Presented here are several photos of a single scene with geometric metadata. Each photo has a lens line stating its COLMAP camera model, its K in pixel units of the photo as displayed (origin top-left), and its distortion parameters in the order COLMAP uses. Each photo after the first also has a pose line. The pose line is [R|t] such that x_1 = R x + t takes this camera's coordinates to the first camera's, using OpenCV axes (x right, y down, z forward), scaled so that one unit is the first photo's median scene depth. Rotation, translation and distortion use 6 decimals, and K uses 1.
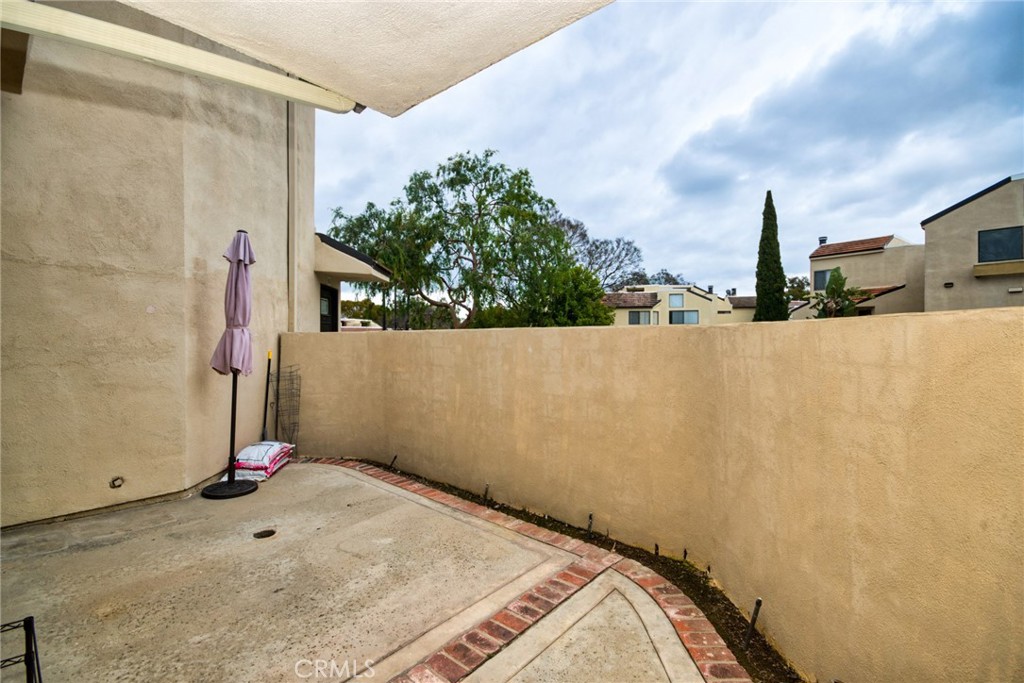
lens RADIAL K [[446.0, 0, 512.0], [0, 446.0, 341.5], [0, 0, 1]] dist [-0.002336, -0.000789]
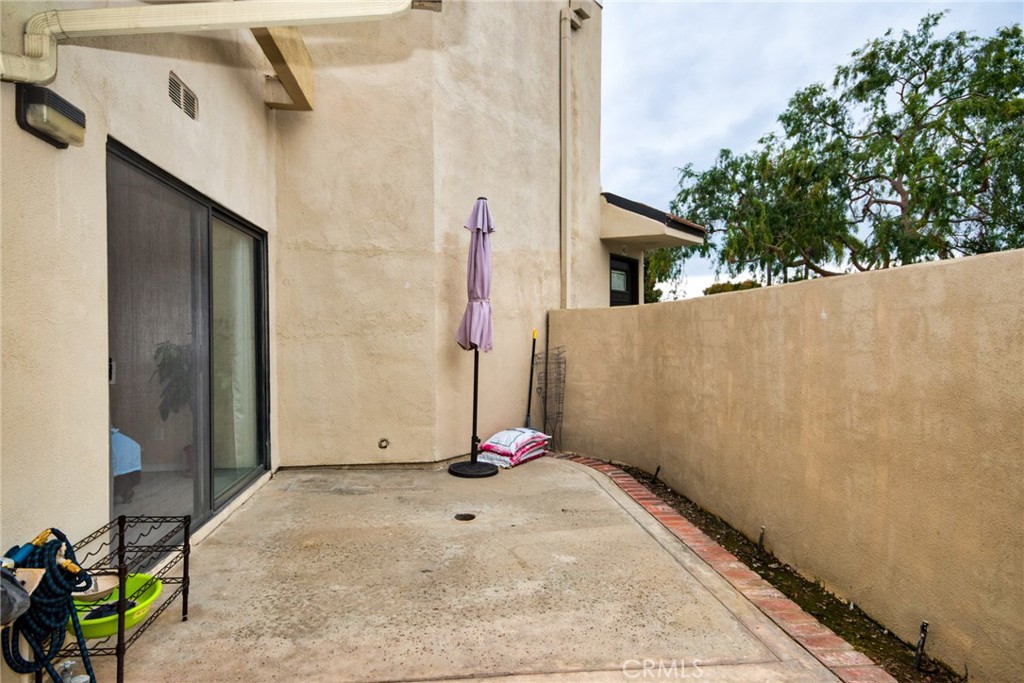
lens RADIAL K [[557.2, 0, 495.3], [0, 557.2, 337.4], [0, 0, 1]] dist [0.014100, -0.000483]
pose [[0.731875, -0.000578, -0.681439, 0.230694], [0.001782, 0.999998, 0.001066, 0.047892], [0.681437, -0.001994, 0.731874, 0.161050]]
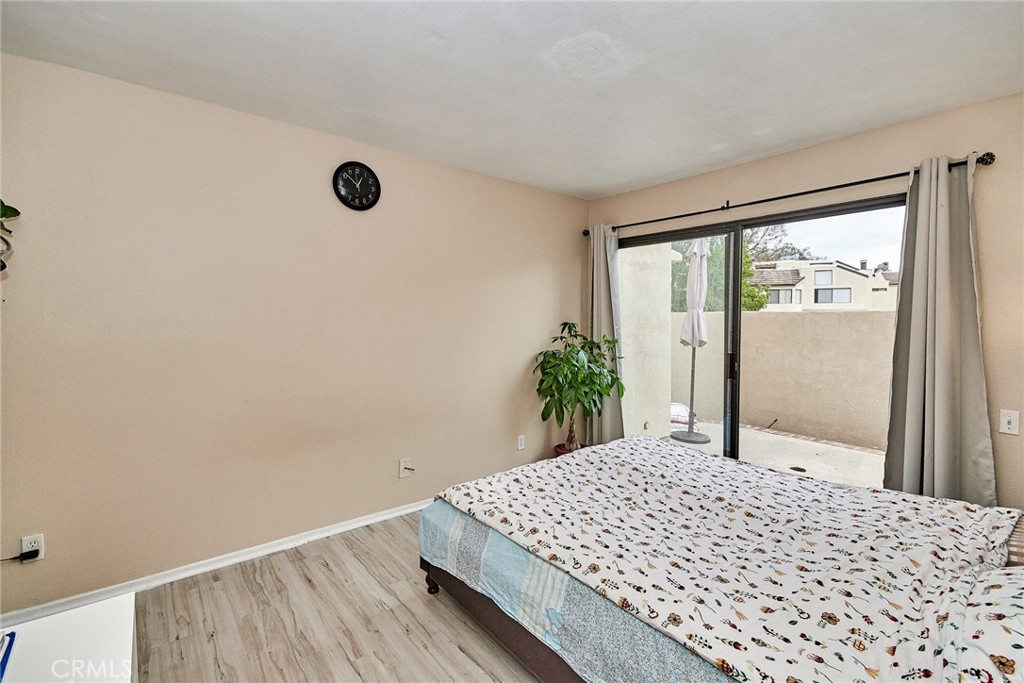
lens RADIAL K [[455.5, 0, 512.8], [0, 455.5, 329.0], [0, 0, 1]] dist [0.000345, 0.000017]
pose [[0.985071, 0.006684, -0.172021, -0.944251], [-0.003728, 0.999840, 0.017496, 0.004710], [0.172110, -0.016594, 0.984938, -0.359035]]
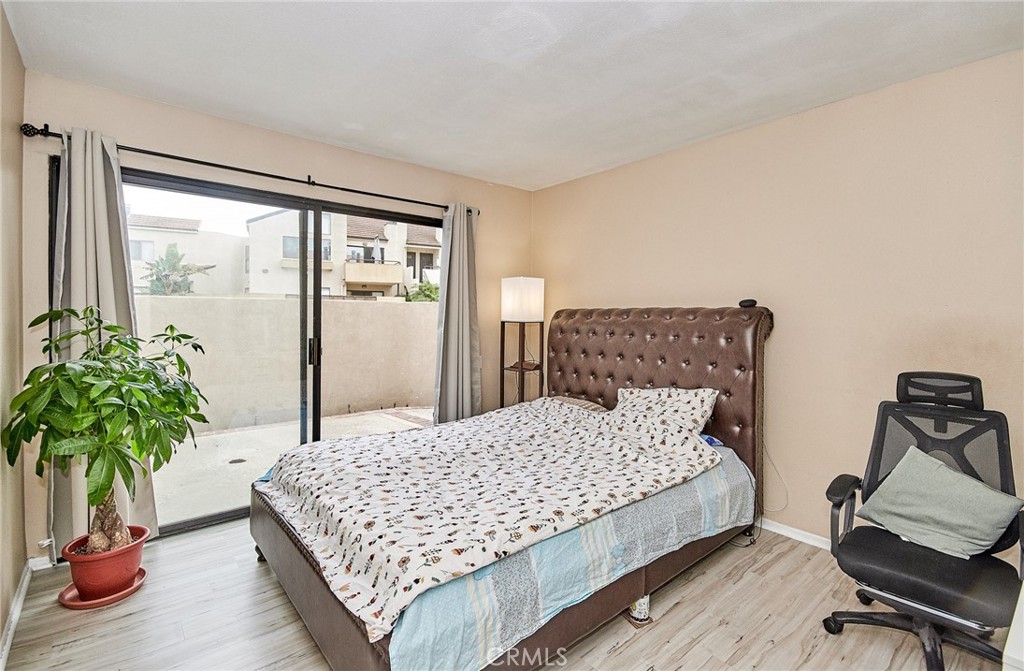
lens RADIAL K [[465.6, 0, 524.3], [0, 465.6, 326.3], [0, 0, 1]] dist [0.002903, 0.000894]
pose [[0.142352, -0.026017, 0.989474, -1.413210], [-0.001054, 0.999650, 0.026436, 0.018613], [-0.989816, -0.004806, 0.142275, 0.027674]]
